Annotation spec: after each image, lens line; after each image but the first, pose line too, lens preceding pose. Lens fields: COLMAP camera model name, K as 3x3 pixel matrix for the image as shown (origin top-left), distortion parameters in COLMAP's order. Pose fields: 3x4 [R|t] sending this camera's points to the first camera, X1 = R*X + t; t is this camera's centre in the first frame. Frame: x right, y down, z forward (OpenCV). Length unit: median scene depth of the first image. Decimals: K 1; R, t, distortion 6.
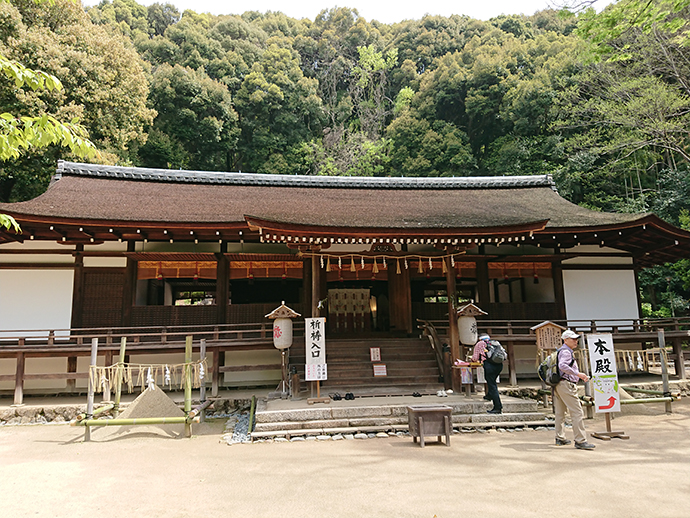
lens RADIAL K [[517.3, 0, 345.0], [0, 517.3, 259.0], [0, 0, 1]] dist [0.229526, -0.281745]
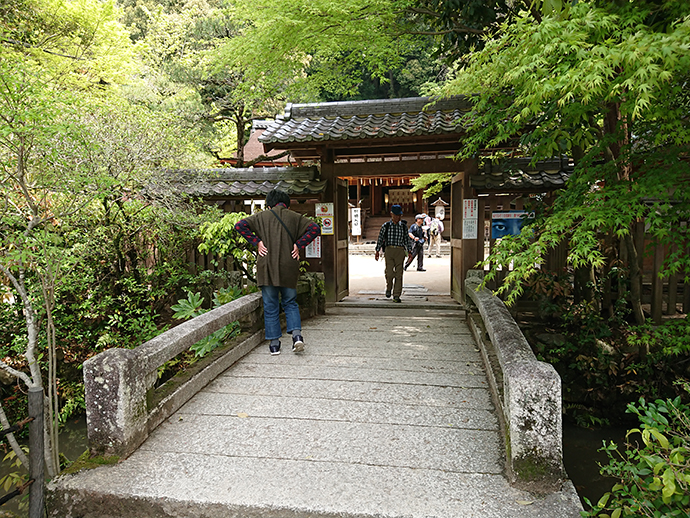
lens RADIAL K [[517.3, 0, 345.0], [0, 517.3, 259.0], [0, 0, 1]] dist [0.229526, -0.281745]
pose [[0.939957, 0.031928, -0.339797, 0.646661], [0.046930, 0.974066, 0.221343, -0.164093], [0.338052, -0.224000, 0.914082, -1.073380]]
